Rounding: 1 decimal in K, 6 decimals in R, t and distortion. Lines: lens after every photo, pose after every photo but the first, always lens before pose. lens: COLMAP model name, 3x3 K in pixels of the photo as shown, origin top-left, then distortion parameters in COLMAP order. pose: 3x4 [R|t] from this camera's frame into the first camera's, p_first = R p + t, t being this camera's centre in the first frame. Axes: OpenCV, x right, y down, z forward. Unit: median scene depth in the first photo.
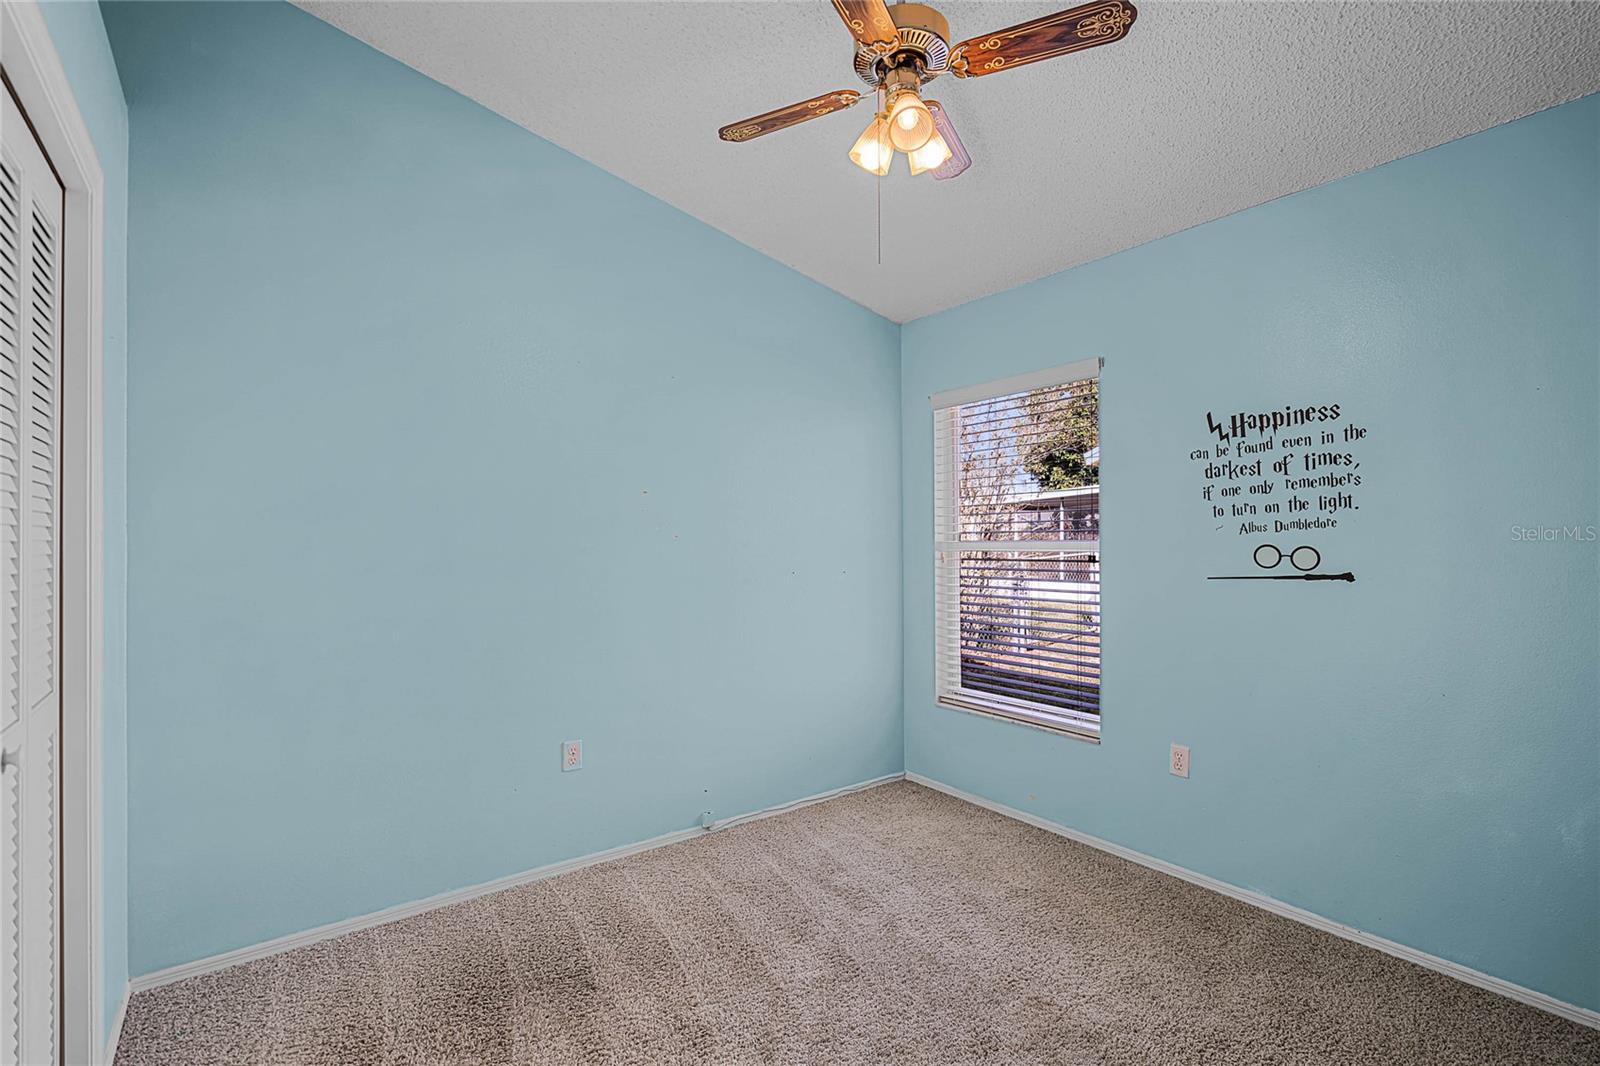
lens RADIAL K [[738.4, 0, 797.1], [0, 738.4, 531.7], [0, 0, 1]] dist [-0.000617, 0.000366]
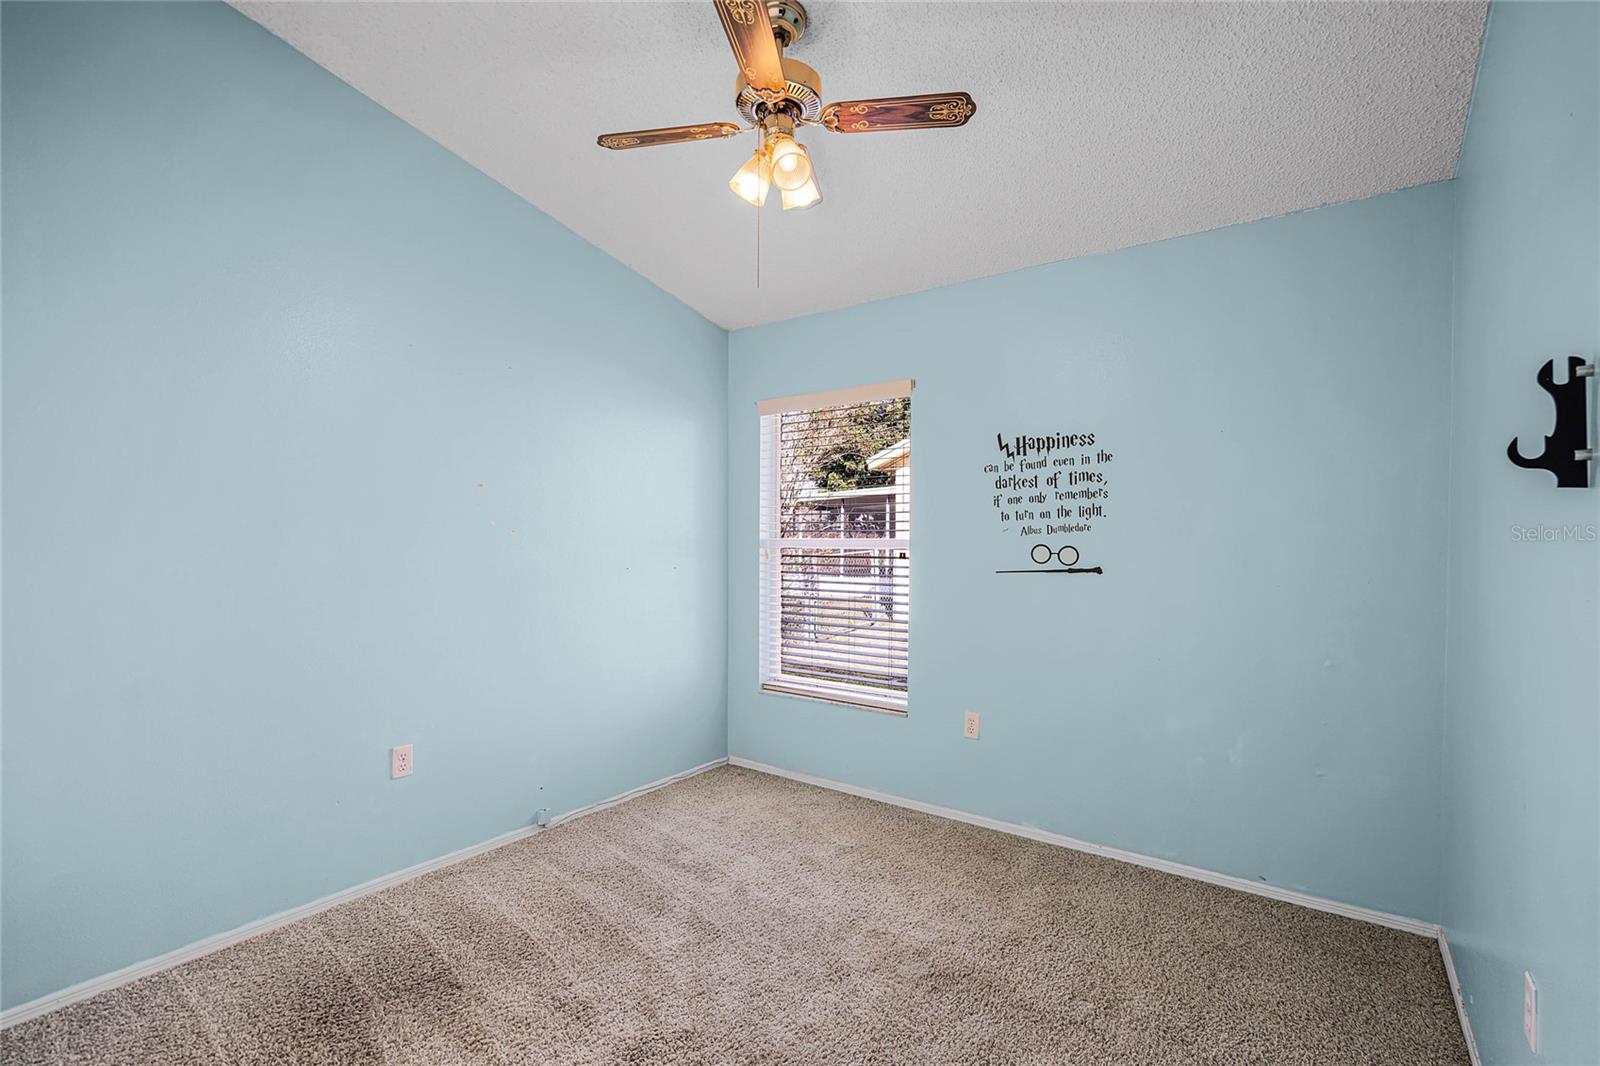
lens RADIAL K [[738.4, 0, 807.4], [0, 738.4, 539.2], [0, 0, 1]] dist [-0.000617, 0.000366]
pose [[0.954735, 0.009555, 0.297305, -0.111450], [-0.013759, 0.999833, 0.012050, -0.000673], [-0.297140, -0.015595, 0.954707, -0.064799]]
